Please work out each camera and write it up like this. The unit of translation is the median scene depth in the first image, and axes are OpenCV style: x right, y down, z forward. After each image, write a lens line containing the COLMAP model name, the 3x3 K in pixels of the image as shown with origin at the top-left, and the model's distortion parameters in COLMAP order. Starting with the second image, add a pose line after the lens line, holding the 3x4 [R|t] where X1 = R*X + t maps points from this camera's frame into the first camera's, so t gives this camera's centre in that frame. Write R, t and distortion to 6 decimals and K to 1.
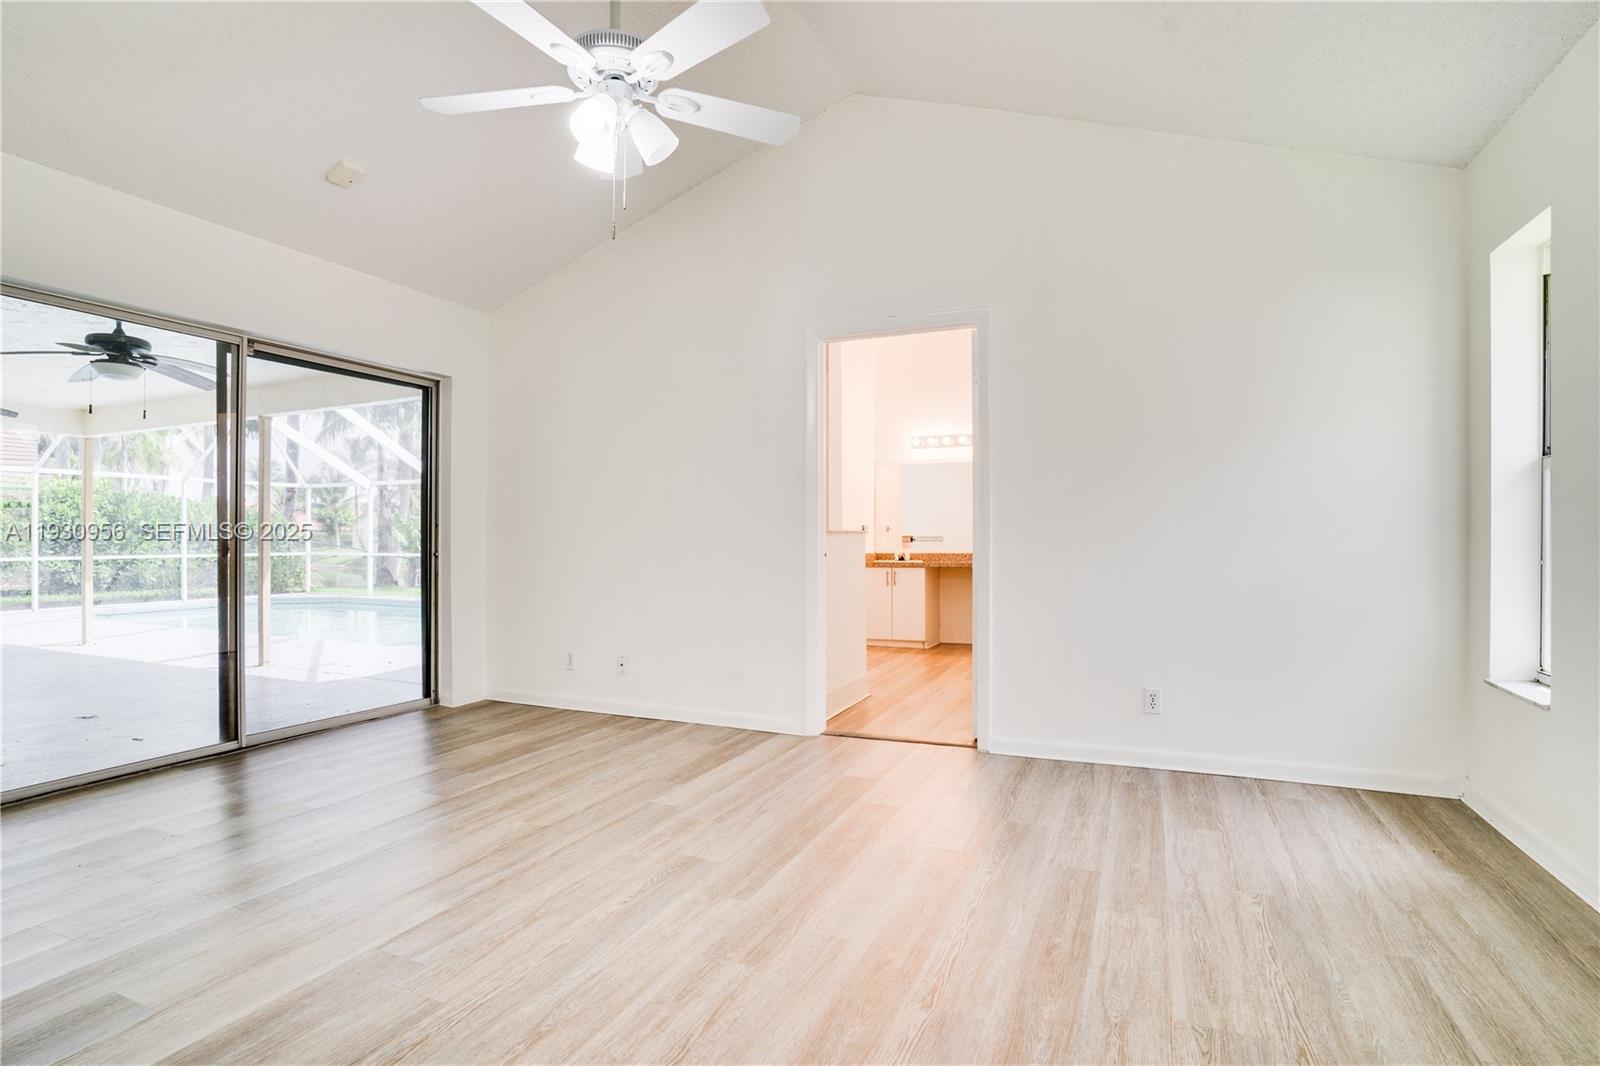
lens RADIAL K [[801.4, 0, 800.0], [0, 801.4, 533.0], [0, 0, 1]] dist [-0.074982, 0.033743]
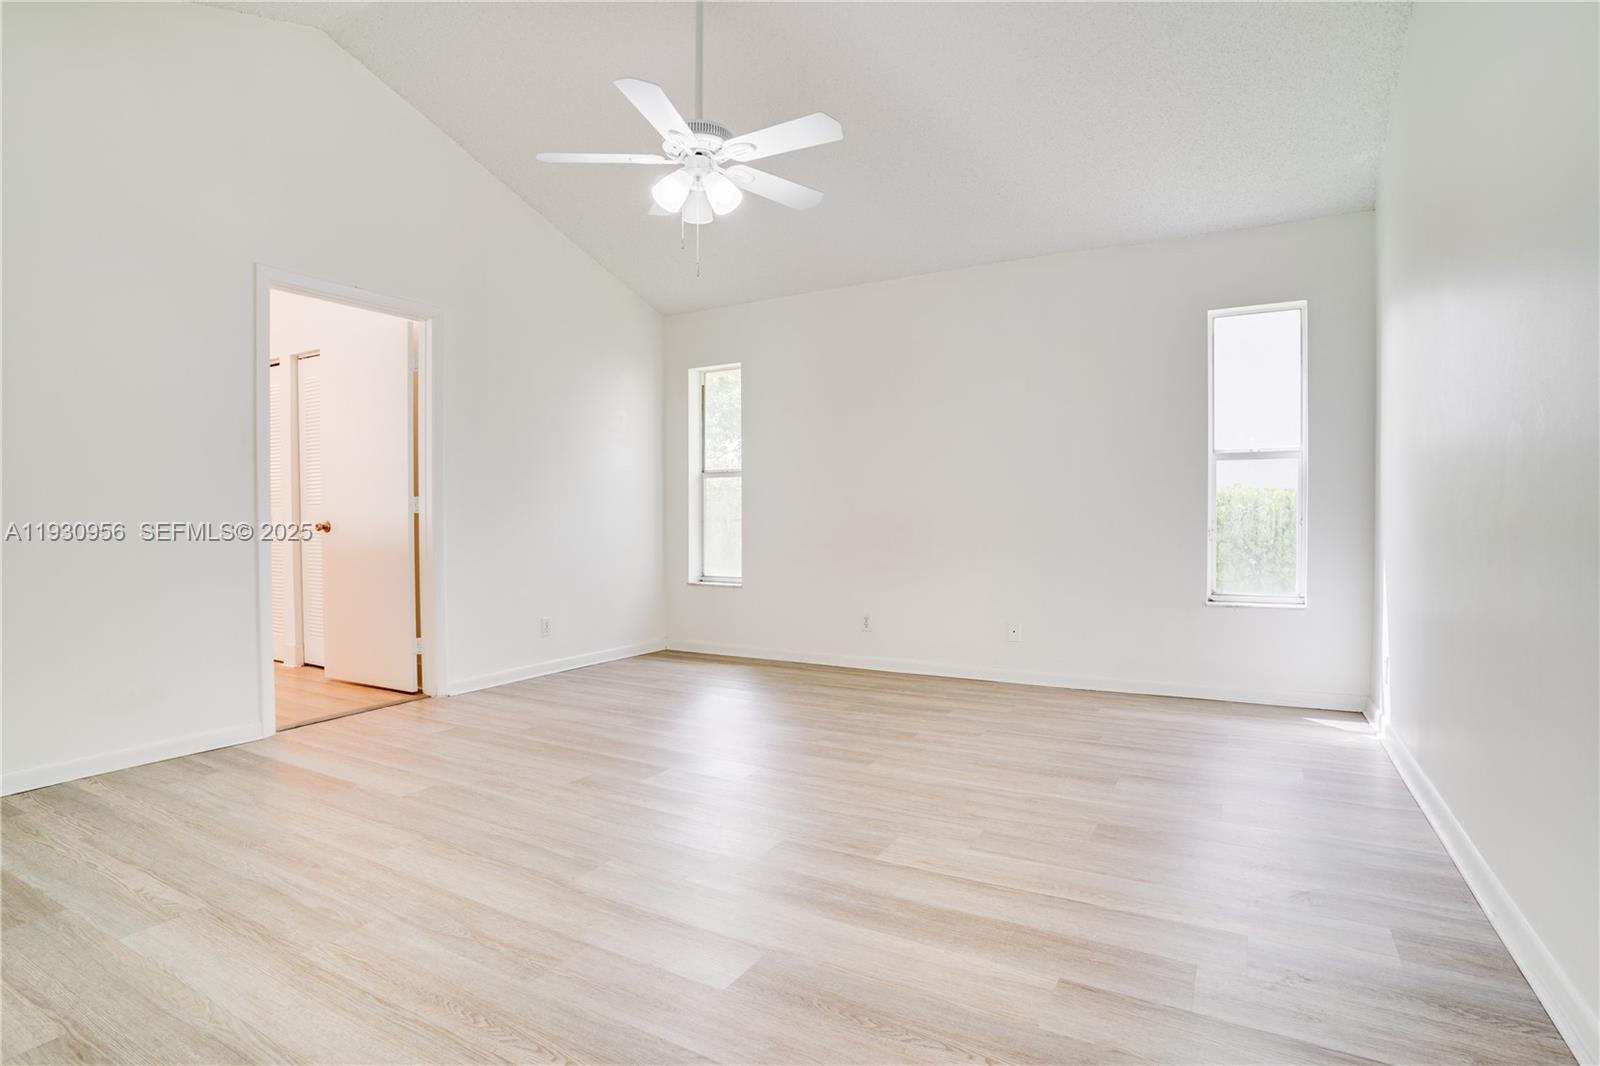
lens RADIAL K [[816.2, 0, 828.9], [0, 816.2, 533.7], [0, 0, 1]] dist [-0.070094, 0.035361]
pose [[0.068883, -0.021091, 0.997402, -0.836363], [0.000575, 0.999777, 0.021102, 0.025471], [-0.997625, -0.000880, 0.068880, 0.382256]]
